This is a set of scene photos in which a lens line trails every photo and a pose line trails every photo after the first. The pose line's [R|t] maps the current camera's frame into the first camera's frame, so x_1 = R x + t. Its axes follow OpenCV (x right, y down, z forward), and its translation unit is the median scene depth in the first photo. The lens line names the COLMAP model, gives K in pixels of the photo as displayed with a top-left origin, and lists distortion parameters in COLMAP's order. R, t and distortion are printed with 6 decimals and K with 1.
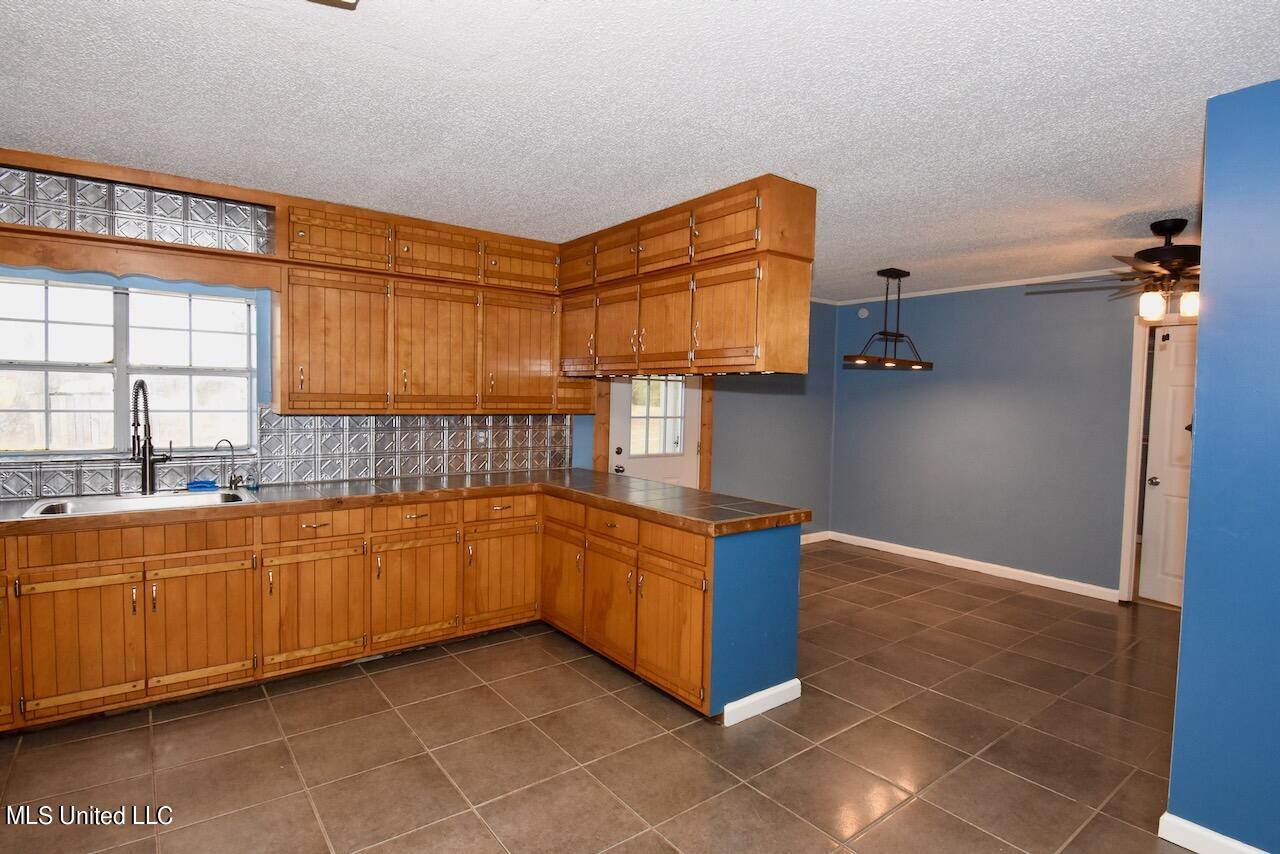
lens RADIAL K [[663.2, 0, 640.0], [0, 663.2, 427.0], [0, 0, 1]] dist [0.024435, -0.000654]
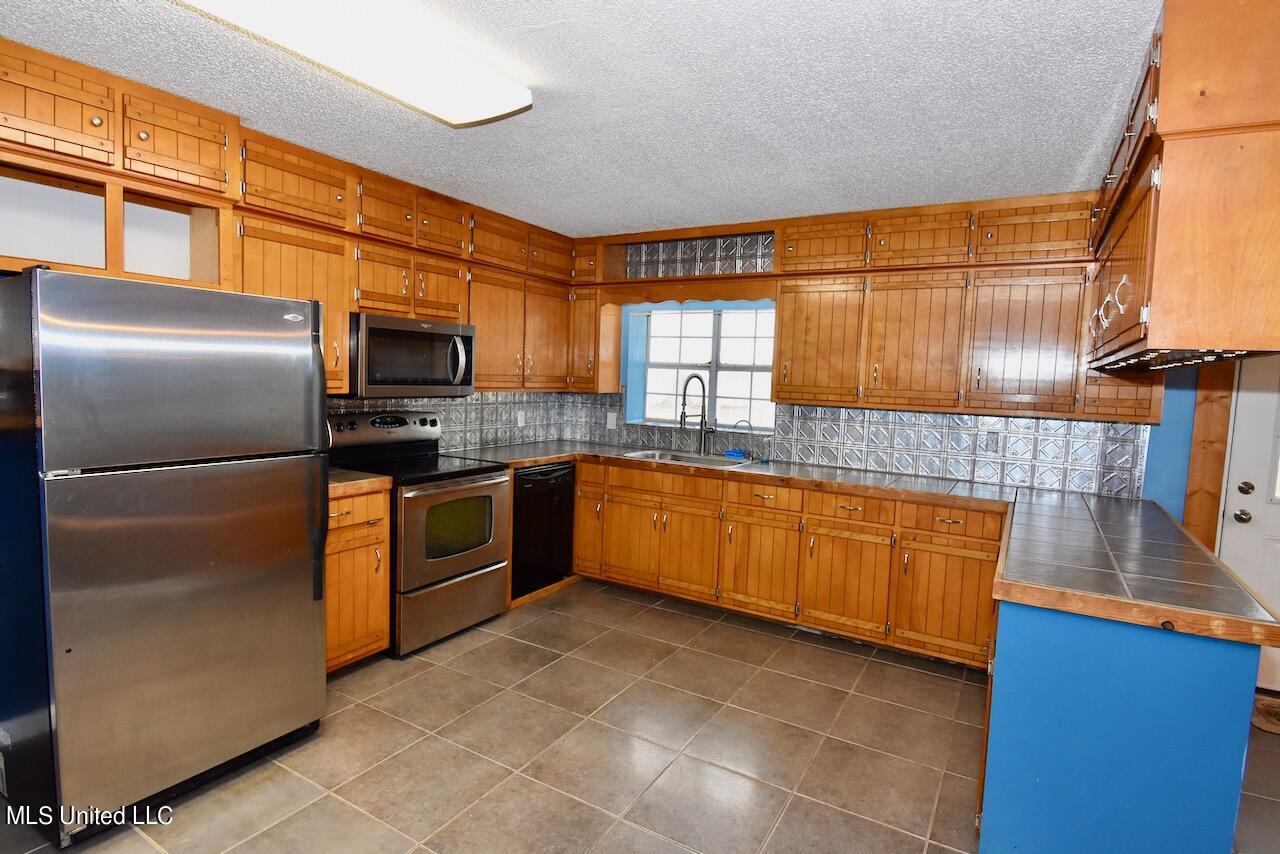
lens RADIAL K [[653.9, 0, 640.0], [0, 653.9, 427.0], [0, 0, 1]] dist [-0.001499, 0.000005]
pose [[0.377970, 0.069326, -0.923219, 0.453017], [-0.073856, 0.996272, 0.044574, -0.009720], [0.922867, 0.051338, 0.381681, 0.322372]]
